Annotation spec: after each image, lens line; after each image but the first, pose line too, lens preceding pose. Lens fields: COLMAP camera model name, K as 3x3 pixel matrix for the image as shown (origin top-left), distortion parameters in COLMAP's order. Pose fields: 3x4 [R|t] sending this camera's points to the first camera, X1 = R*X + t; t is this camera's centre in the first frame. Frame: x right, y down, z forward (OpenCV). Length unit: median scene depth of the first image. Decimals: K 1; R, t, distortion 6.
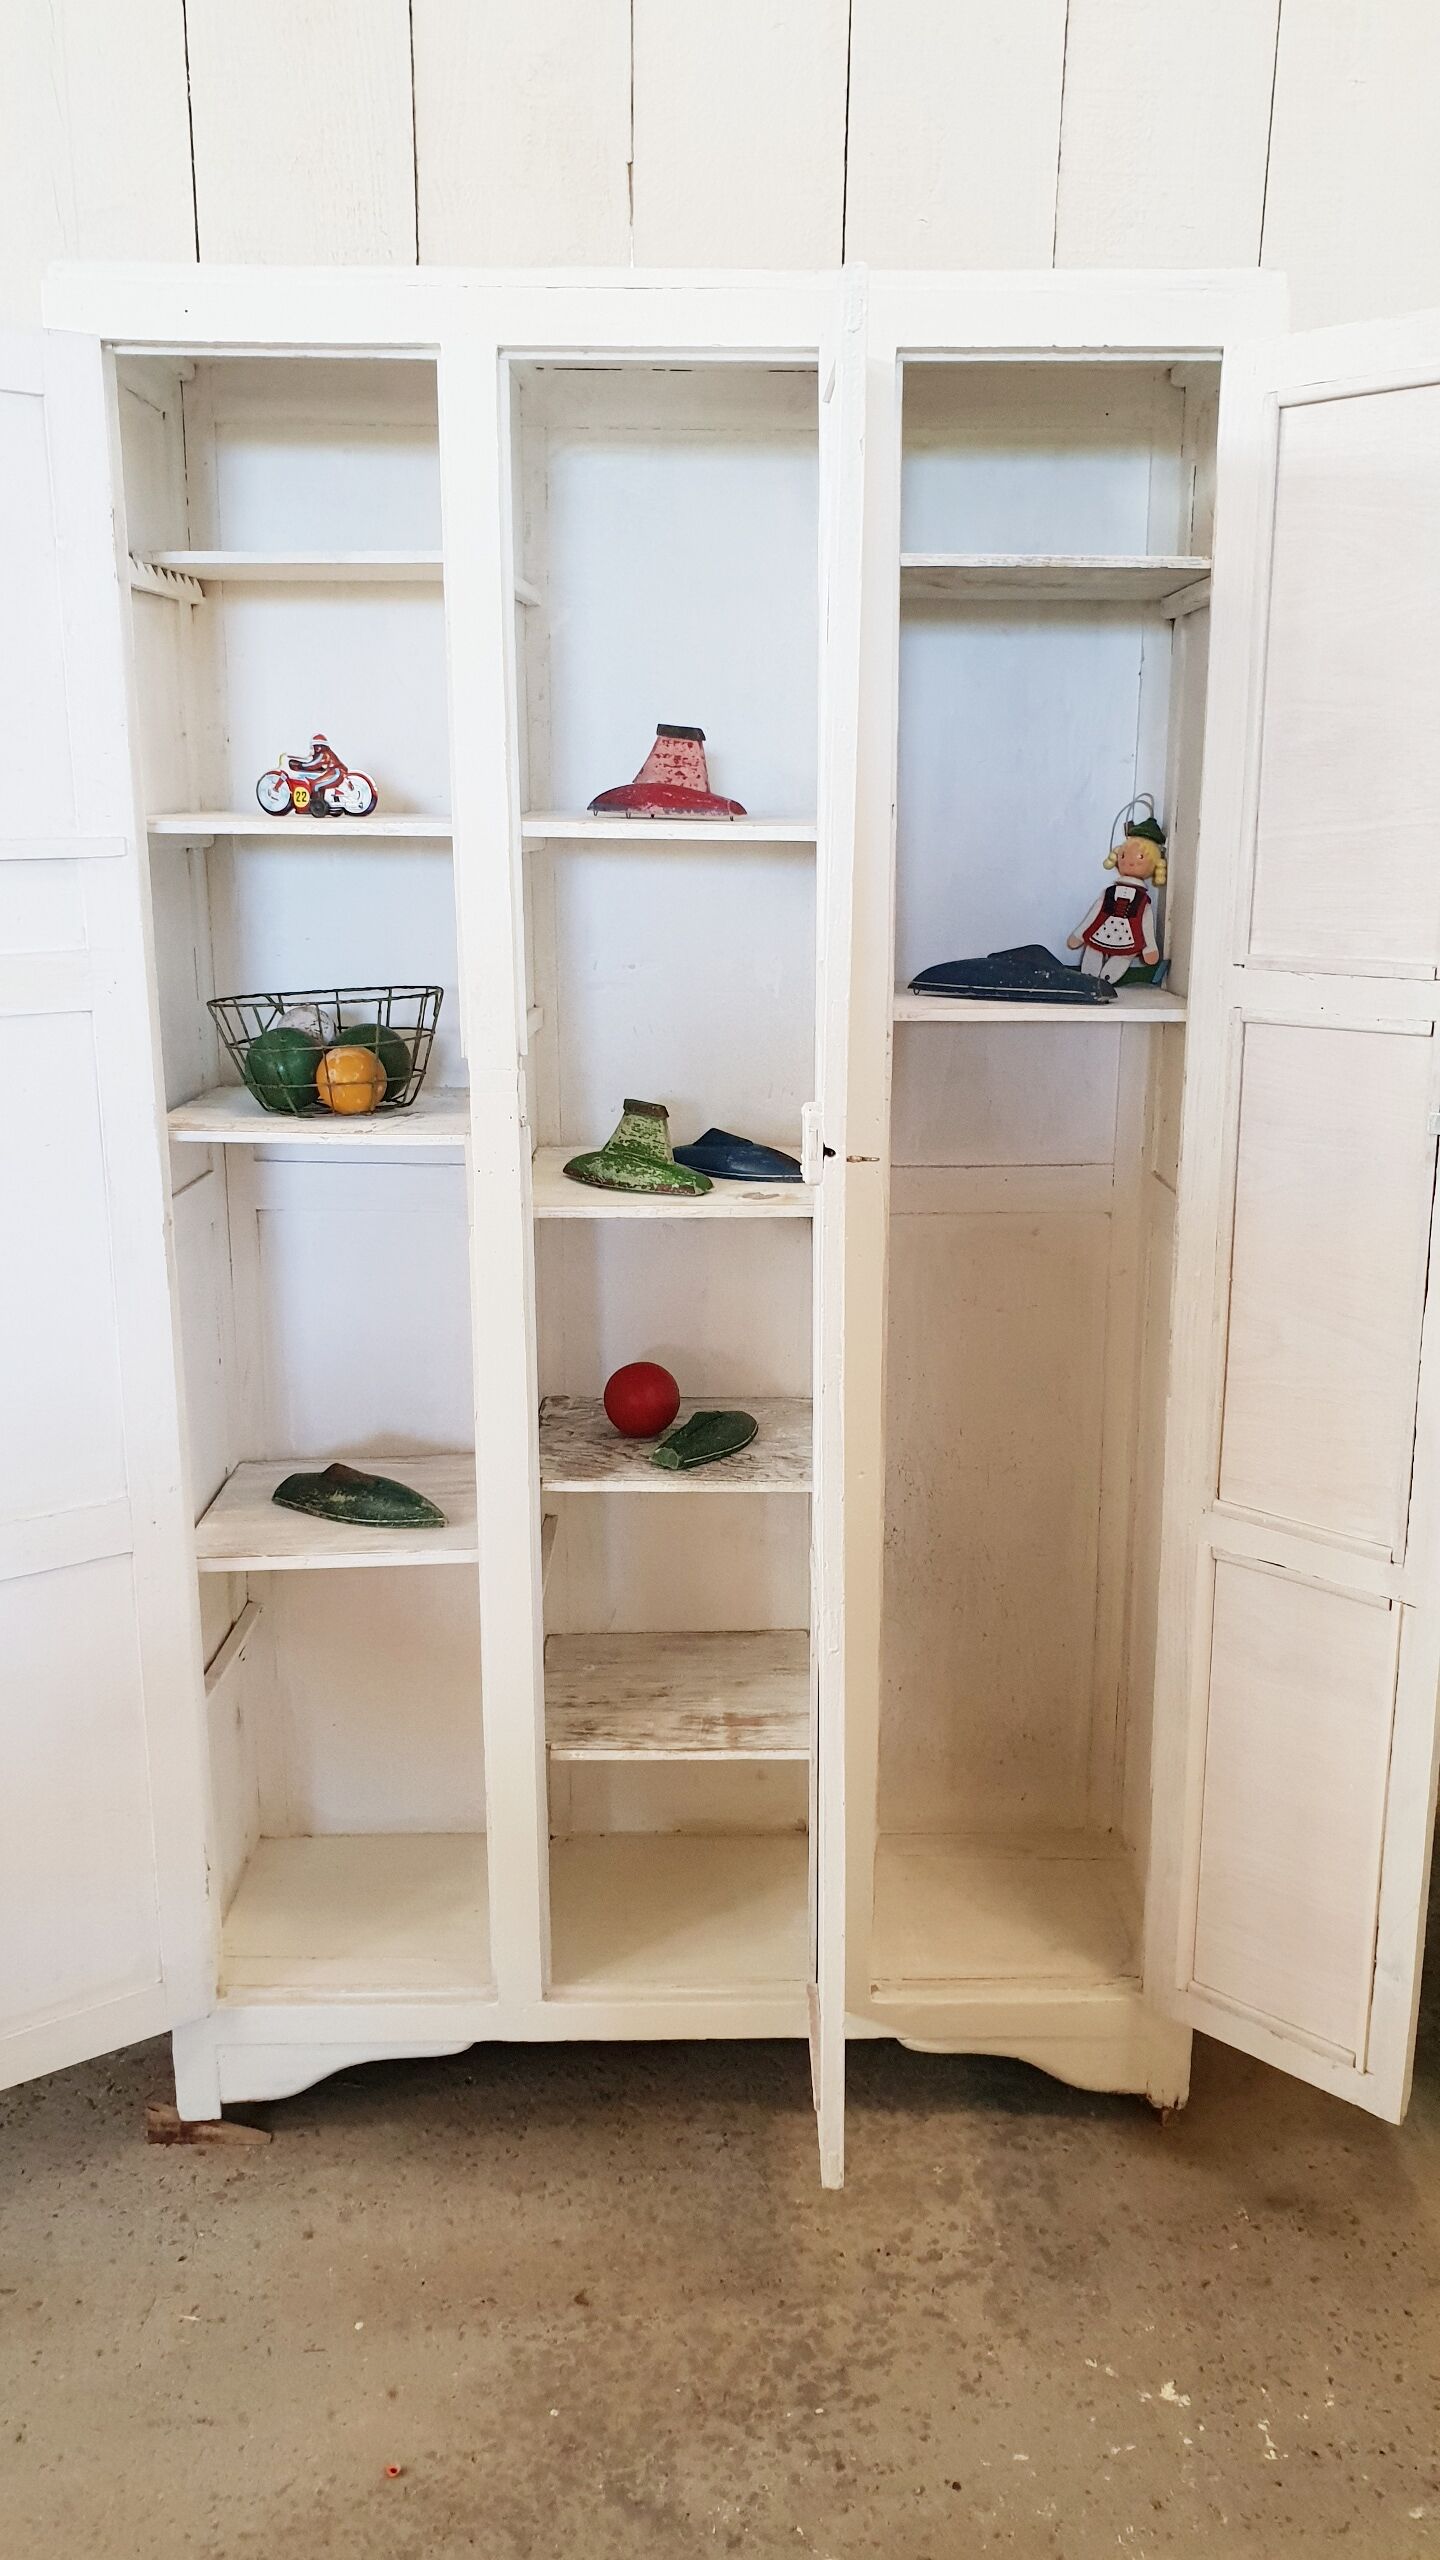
lens RADIAL K [[1976.2, 0, 736.9], [0, 1976.2, 1271.5], [0, 0, 1]] dist [0.013204, 0.001229]
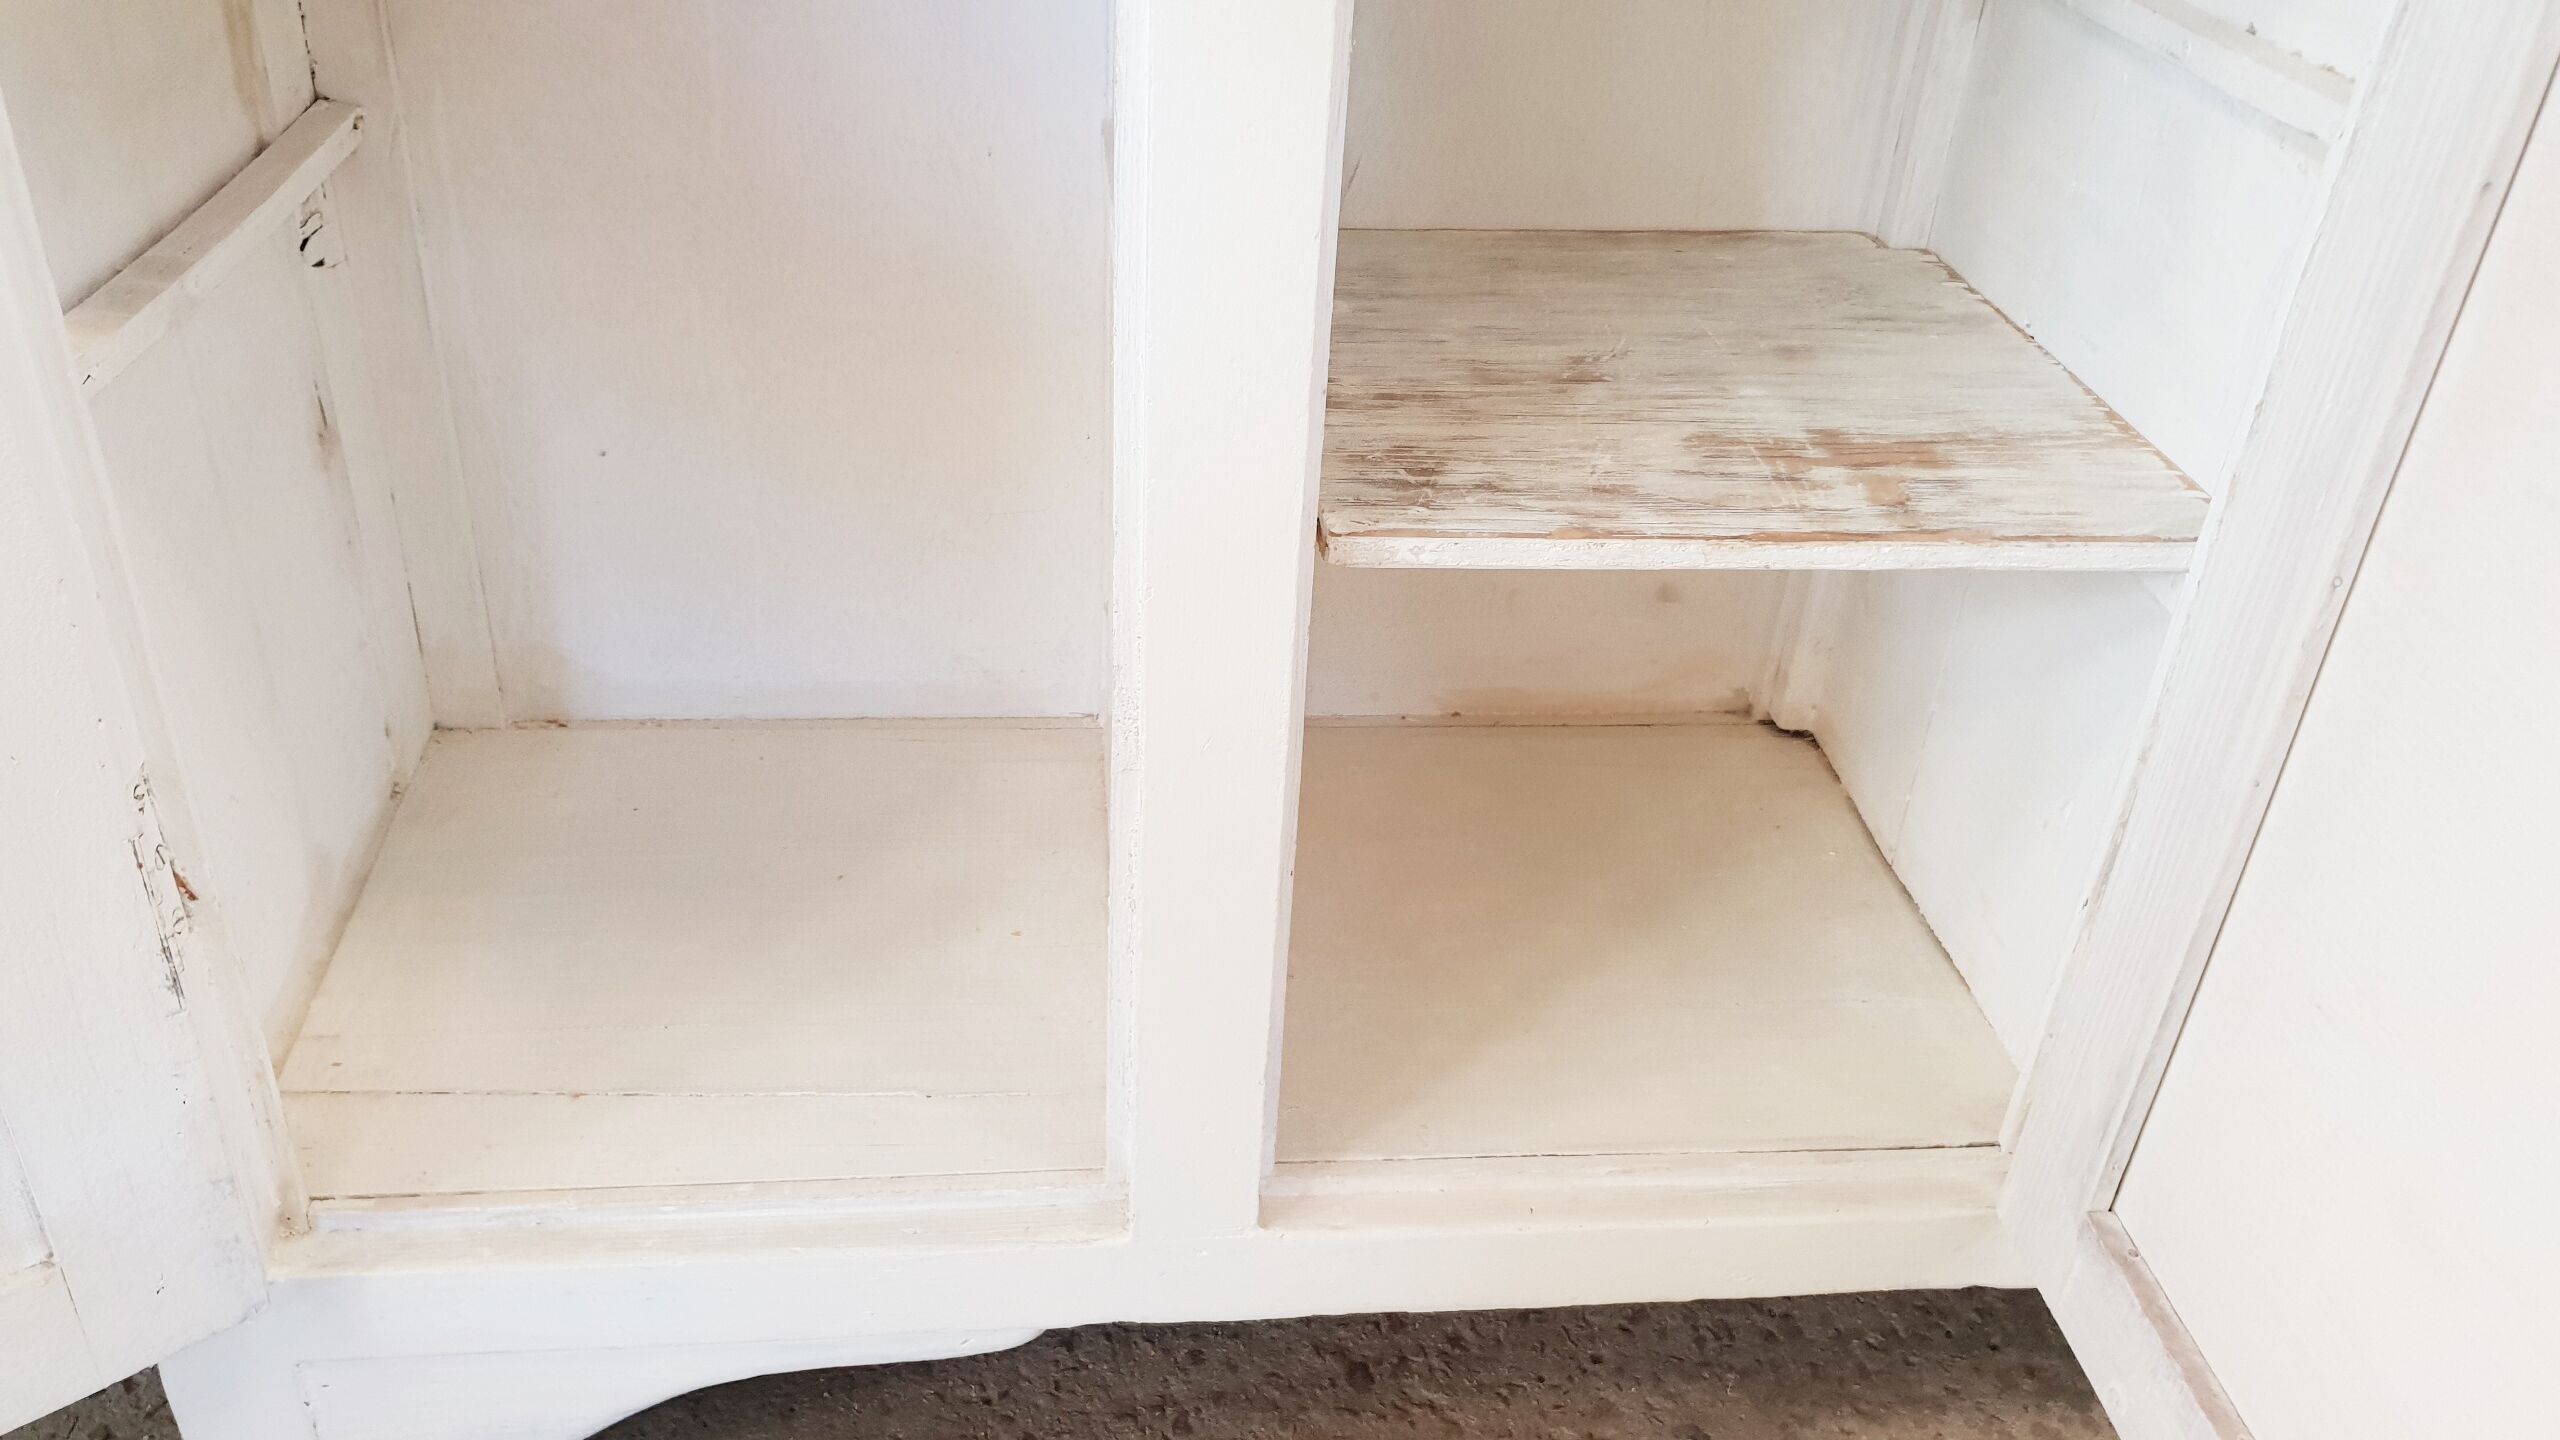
lens RADIAL K [[1981.9, 0, 1275.0], [0, 1981.9, 686.3], [0, 0, 1]] dist [0.024359, 0.003562]
pose [[0.995278, 0.001824, 0.097044, -0.134511], [-0.032111, 0.949711, 0.311478, 0.174683], [-0.091595, -0.313124, 0.945285, 0.727303]]
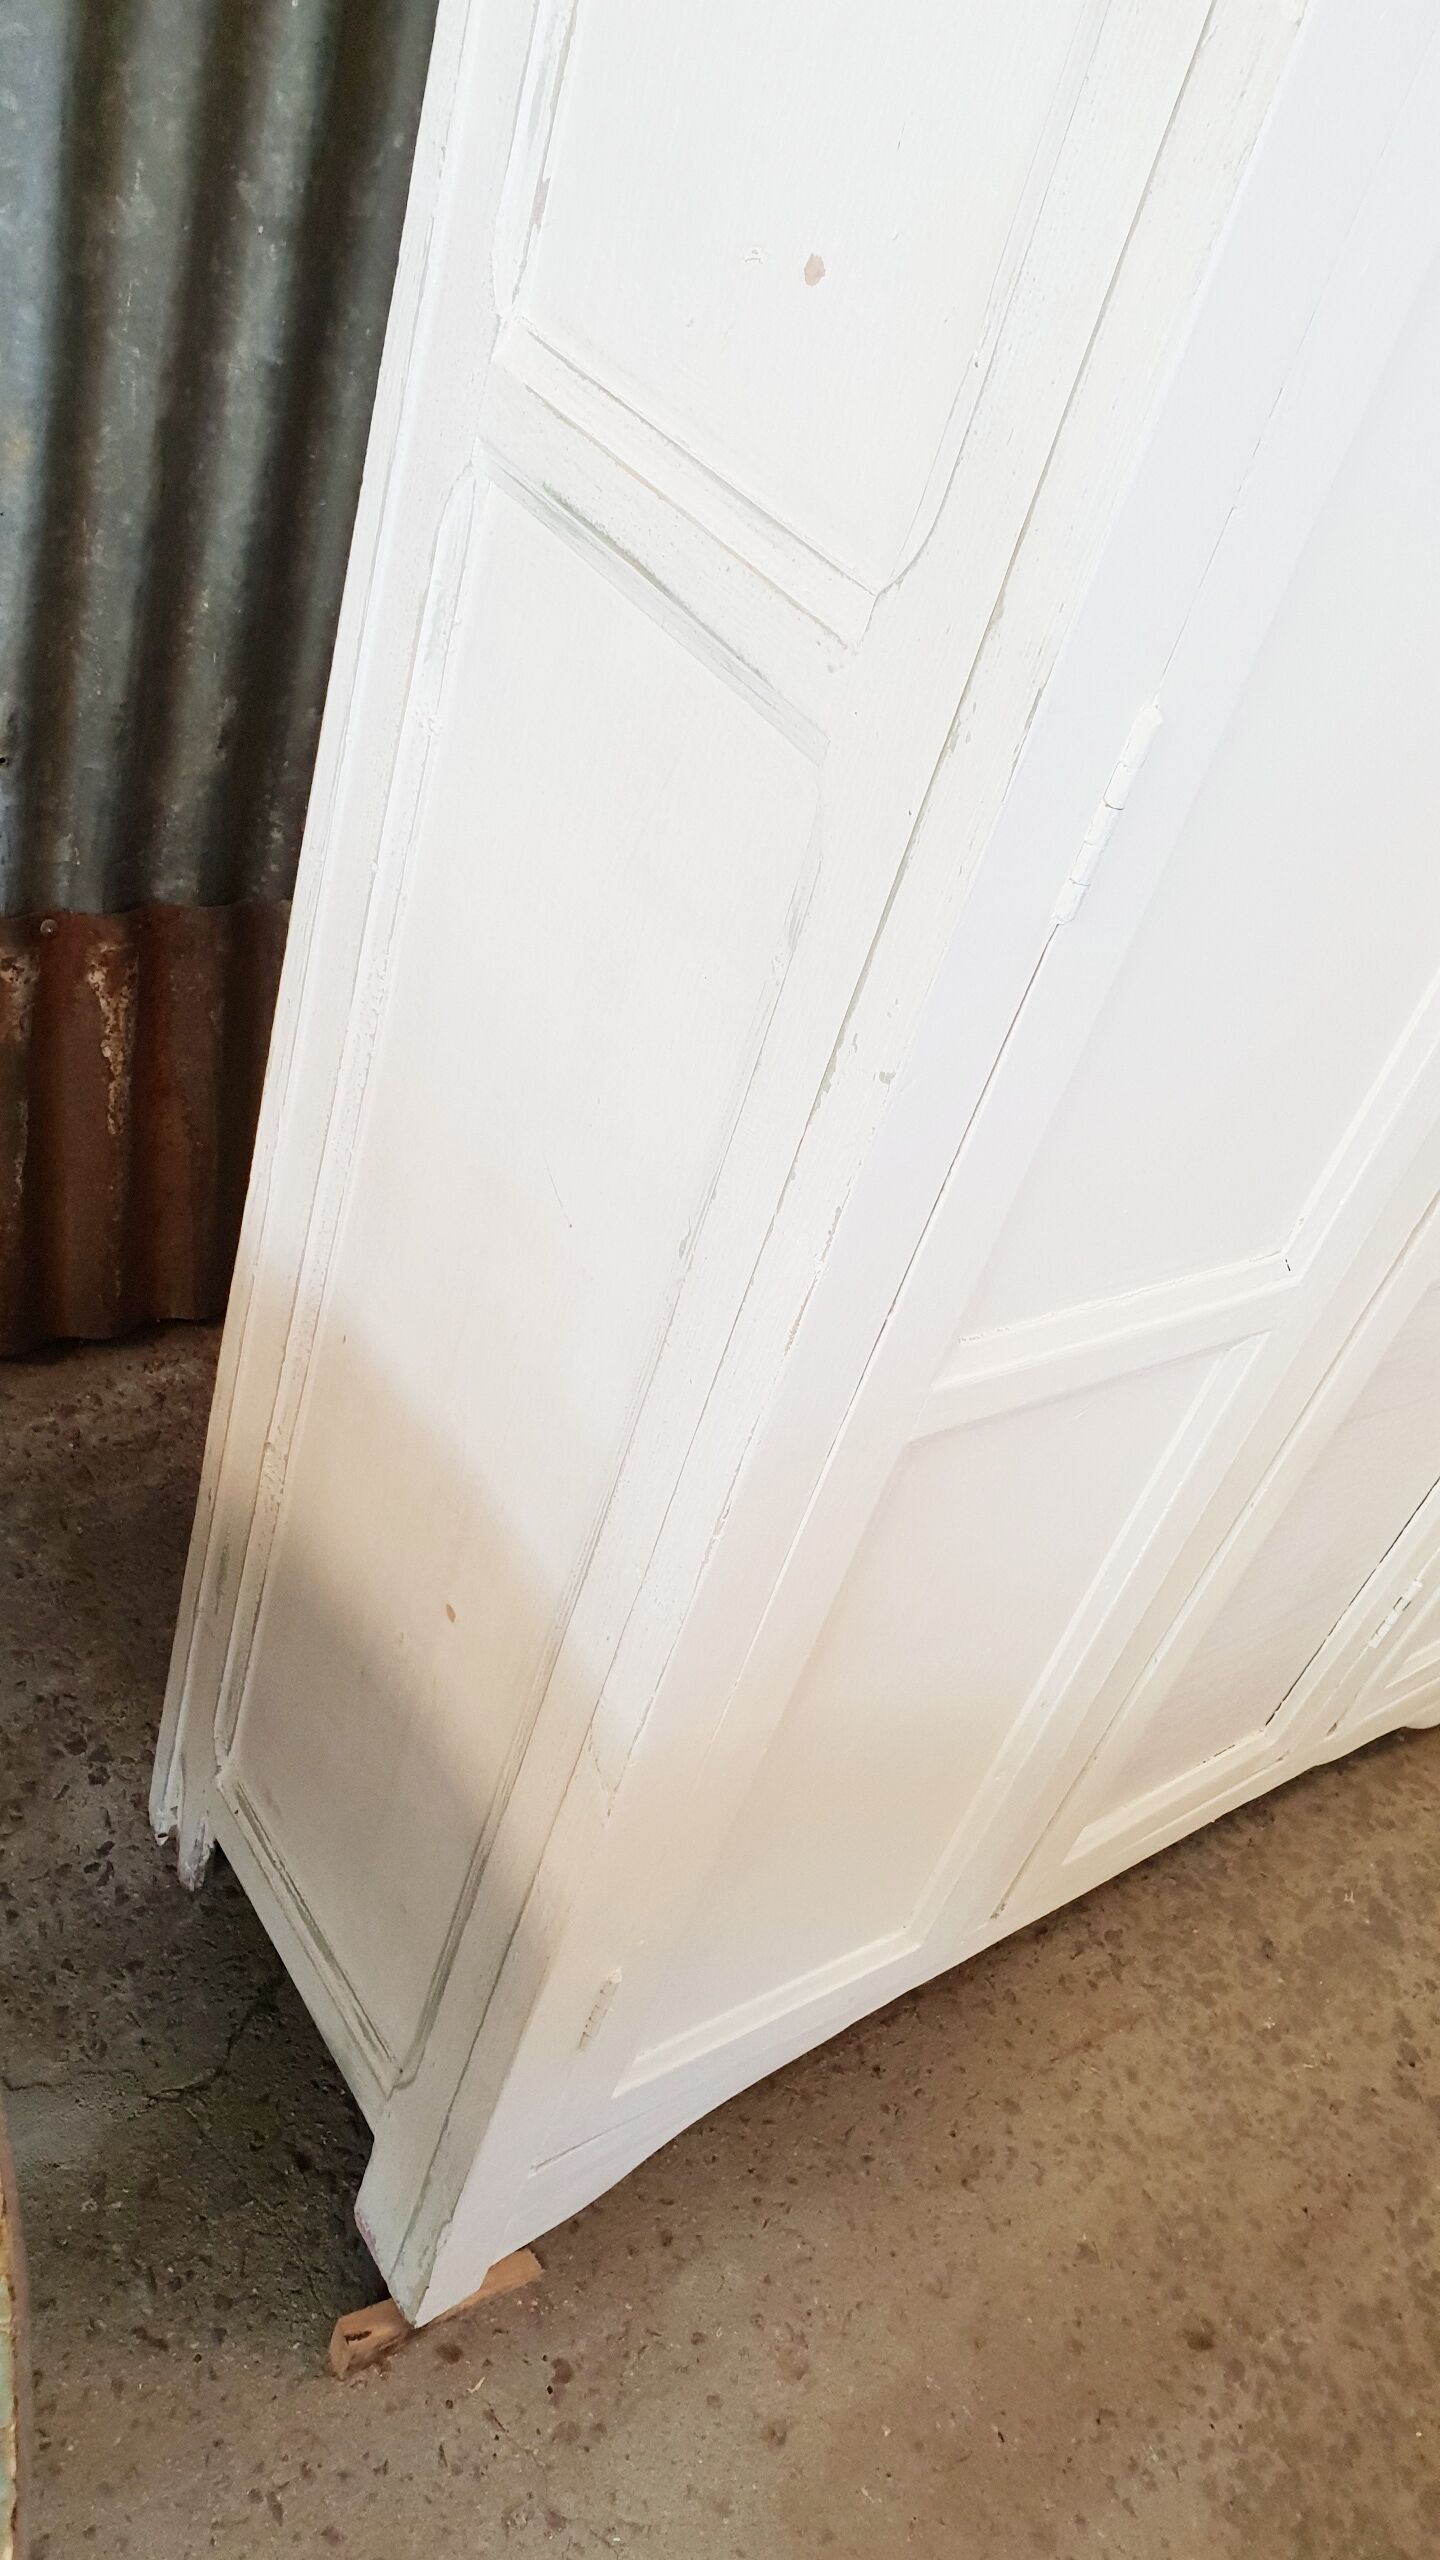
lens RADIAL K [[2019.9, 0, 728.6], [0, 2019.9, 1264.0], [0, 0, 1]] dist [-0.011104, 0.048438]
pose [[0.793965, -0.180901, 0.580425, -0.497551], [-0.141219, 0.873716, 0.465486, -0.080146], [-0.591334, -0.451547, 0.668154, 0.759326]]
